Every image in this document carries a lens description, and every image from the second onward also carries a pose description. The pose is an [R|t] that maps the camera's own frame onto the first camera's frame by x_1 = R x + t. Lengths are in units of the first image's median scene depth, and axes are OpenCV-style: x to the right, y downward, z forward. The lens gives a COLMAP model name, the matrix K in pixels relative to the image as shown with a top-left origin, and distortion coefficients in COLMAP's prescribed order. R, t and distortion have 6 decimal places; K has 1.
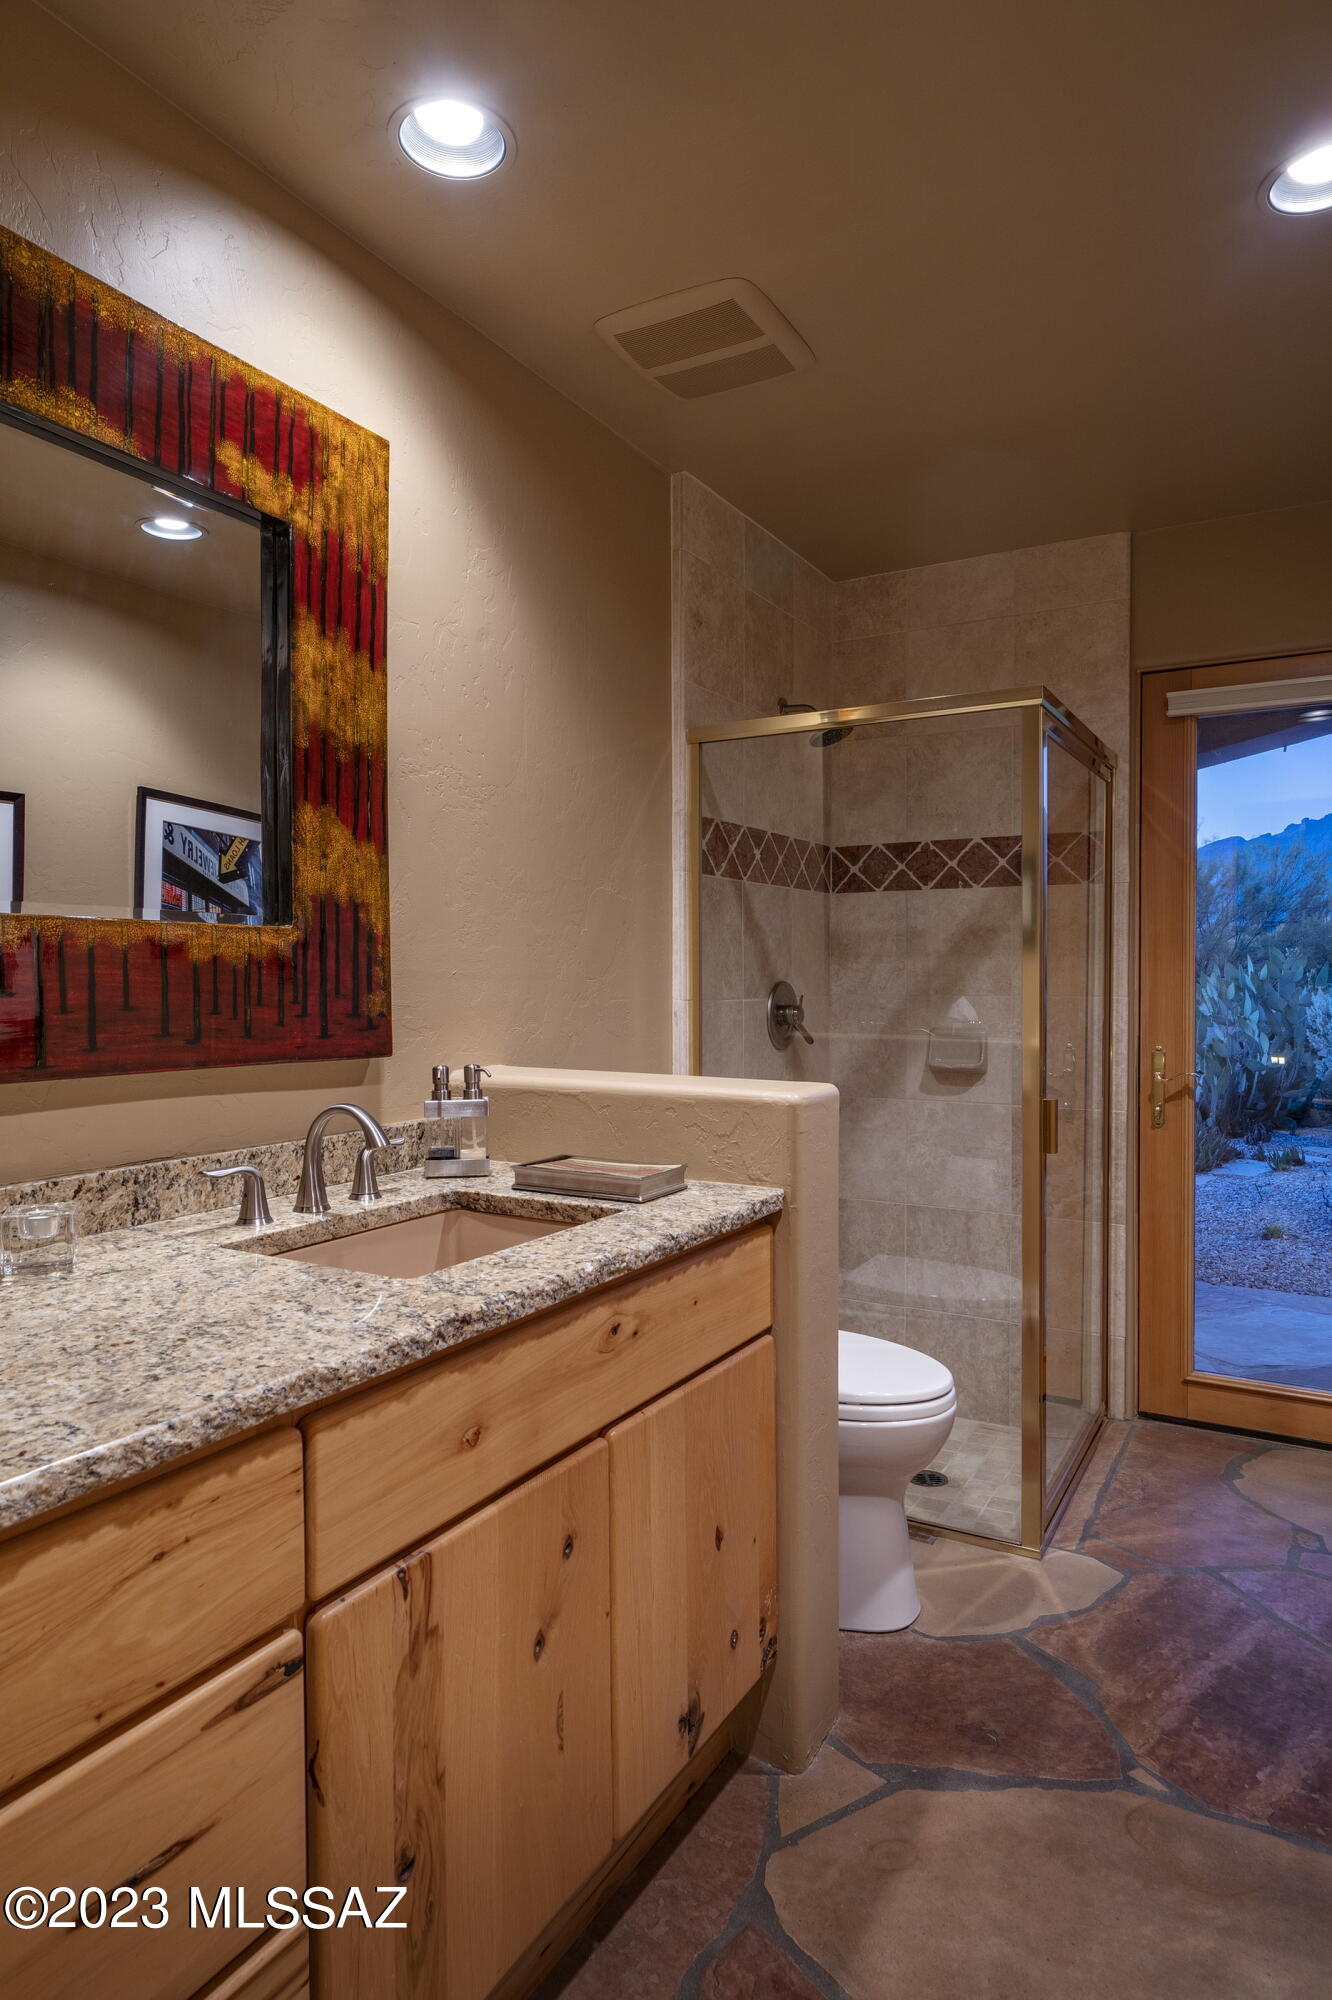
lens RADIAL K [[1158.5, 0, 663.5], [0, 1158.5, 994.8], [0, 0, 1]] dist [0.009318, 0.001895]
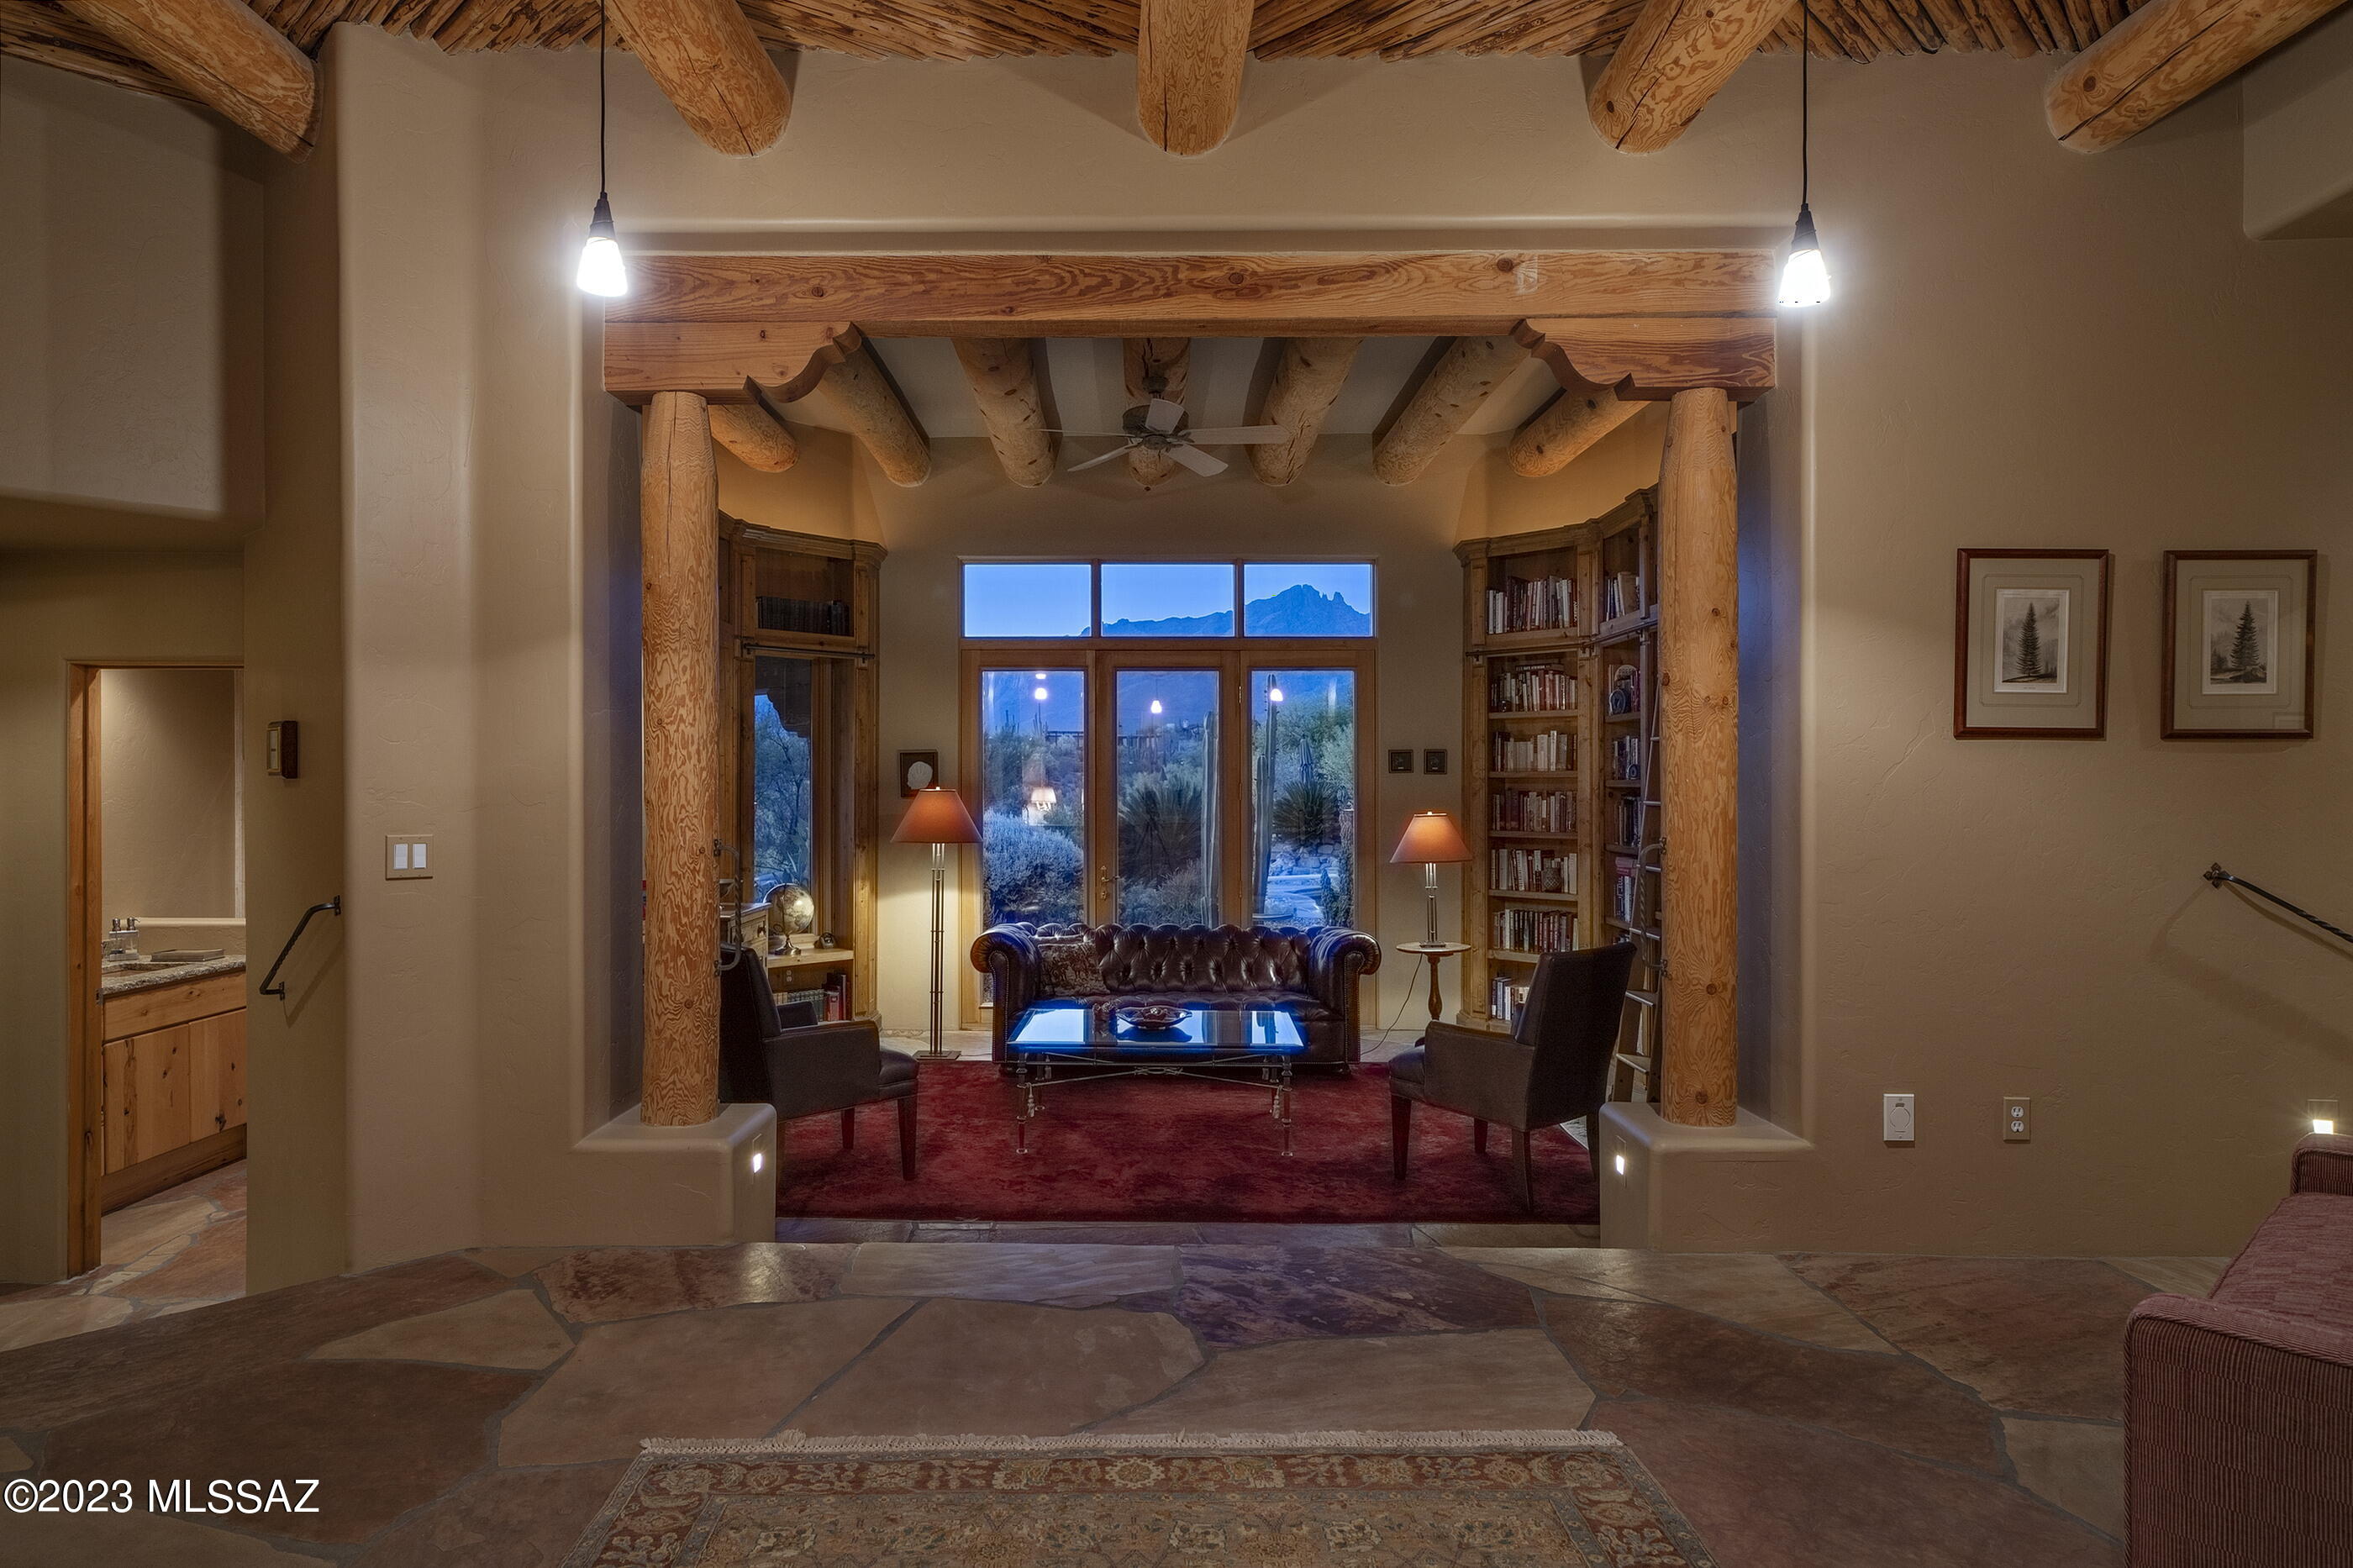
lens RADIAL K [[1362.9, 0, 1082.6], [0, 1362.9, 781.0], [0, 0, 1]] dist [0.009318, 0.001895]
pose [[0.877005, -0.001788, 0.480477, 0.313124], [0.008653, 0.999890, -0.012072, -0.256447], [-0.480403, 0.014745, 0.876924, -3.674548]]
